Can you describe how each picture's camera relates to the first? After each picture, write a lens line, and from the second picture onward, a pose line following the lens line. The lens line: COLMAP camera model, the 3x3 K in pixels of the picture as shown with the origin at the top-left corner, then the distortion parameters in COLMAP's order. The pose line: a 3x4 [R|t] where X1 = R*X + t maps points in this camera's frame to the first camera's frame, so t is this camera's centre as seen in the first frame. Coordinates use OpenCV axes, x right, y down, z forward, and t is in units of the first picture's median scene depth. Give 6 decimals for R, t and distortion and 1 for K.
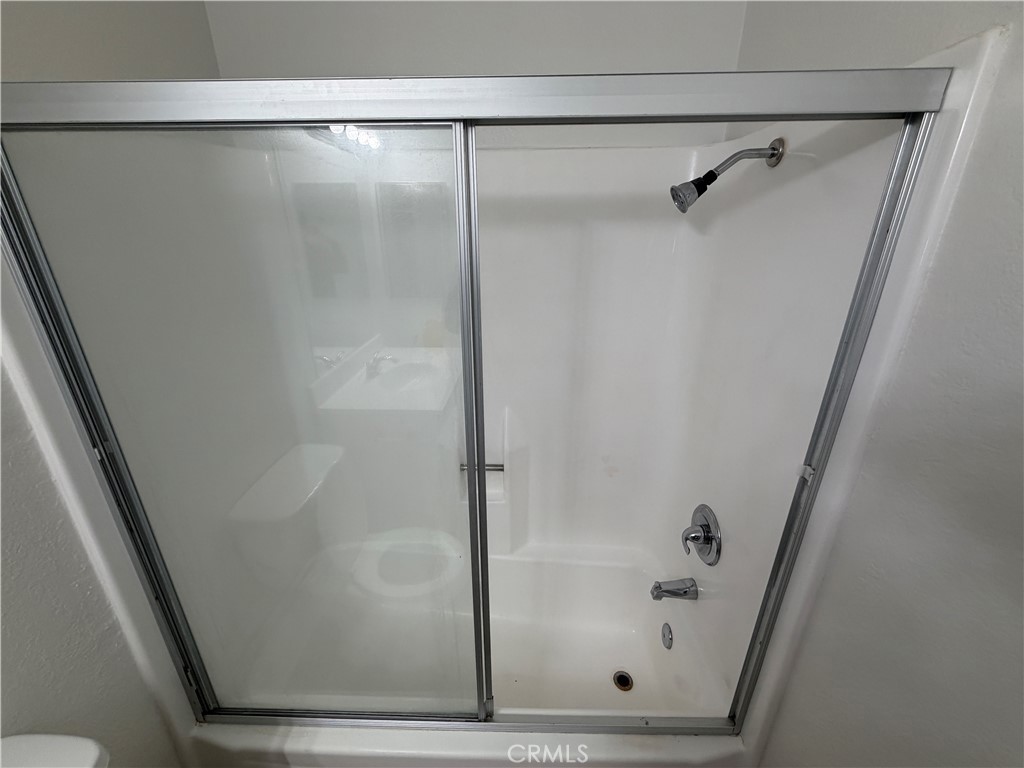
lens RADIAL K [[407.6, 0, 513.6], [0, 407.6, 385.5], [0, 0, 1]] dist [0.003023, -0.000067]
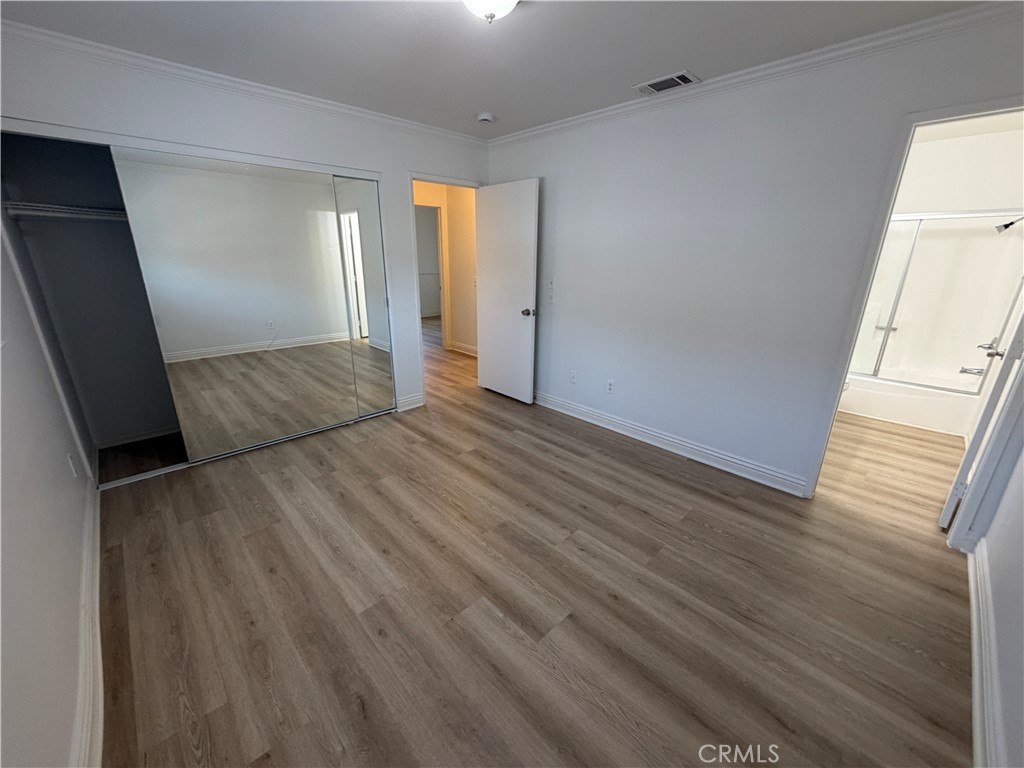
lens RADIAL K [[407.6, 0, 507.6], [0, 407.6, 381.6], [0, 0, 1]] dist [0.003023, -0.000067]
pose [[0.705153, 0.231122, -0.670330, 0.077809], [-0.264480, 0.962891, 0.053775, 1.829986], [0.657883, 0.139369, 0.740112, -4.439684]]
